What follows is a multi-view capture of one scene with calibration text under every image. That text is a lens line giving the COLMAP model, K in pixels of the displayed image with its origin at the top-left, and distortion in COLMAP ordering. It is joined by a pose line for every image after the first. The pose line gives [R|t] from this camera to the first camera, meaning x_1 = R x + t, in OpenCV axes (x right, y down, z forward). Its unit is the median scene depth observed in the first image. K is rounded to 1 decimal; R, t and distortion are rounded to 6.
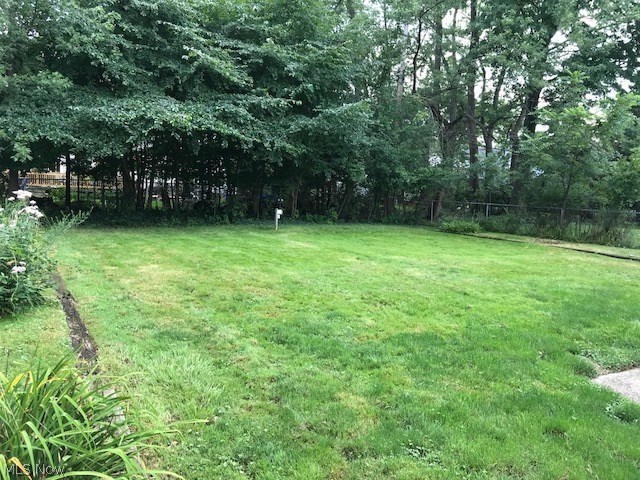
lens RADIAL K [[526.8, 0, 320.0], [0, 526.8, 240.0], [0, 0, 1]] dist [0.009915, -0.007410]
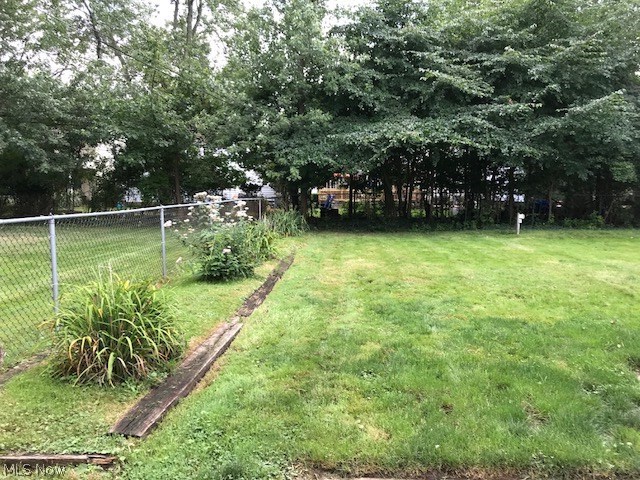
lens RADIAL K [[526.8, 0, 320.0], [0, 526.8, 240.0], [0, 0, 1]] dist [0.009915, -0.007410]
pose [[0.843180, 0.002687, -0.537625, 0.146887], [-0.013564, 0.999776, -0.016276, 0.013481], [0.537461, 0.021016, 0.843027, -0.048897]]
